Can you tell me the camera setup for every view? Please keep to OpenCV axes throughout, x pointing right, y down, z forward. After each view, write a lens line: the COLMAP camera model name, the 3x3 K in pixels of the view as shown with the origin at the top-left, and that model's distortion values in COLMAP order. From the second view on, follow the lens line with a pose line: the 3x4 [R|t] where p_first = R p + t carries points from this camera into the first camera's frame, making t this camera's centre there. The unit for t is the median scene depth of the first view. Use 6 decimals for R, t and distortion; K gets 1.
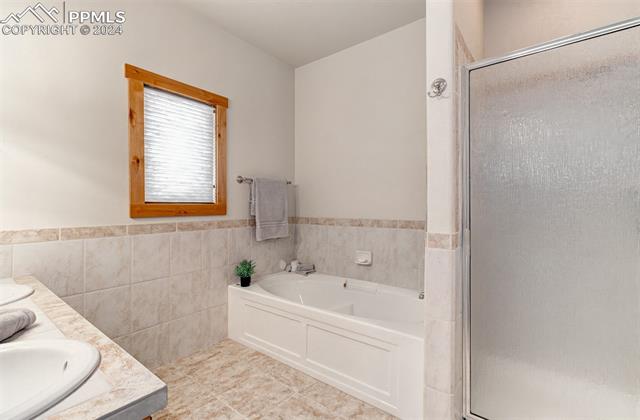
lens RADIAL K [[289.7, 0, 319.8], [0, 289.7, 206.8], [0, 0, 1]] dist [0.004804, 0.000506]
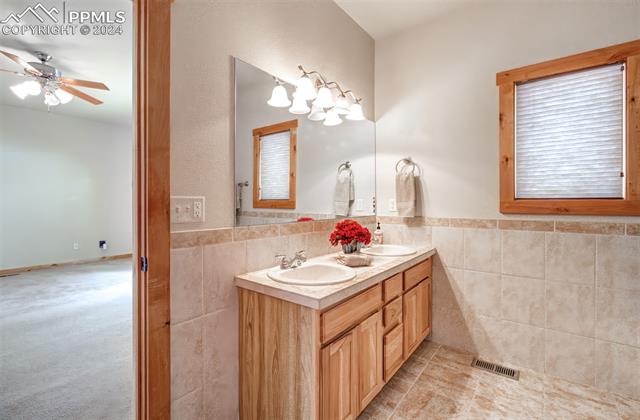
lens RADIAL K [[289.7, 0, 320.2], [0, 289.7, 206.1], [0, 0, 1]] dist [0.004804, 0.000506]
pose [[-0.002173, 0.018377, -0.999829, 0.407768], [0.000335, 0.999831, 0.018376, -0.008121], [0.999998, -0.000295, -0.002178, 0.303935]]
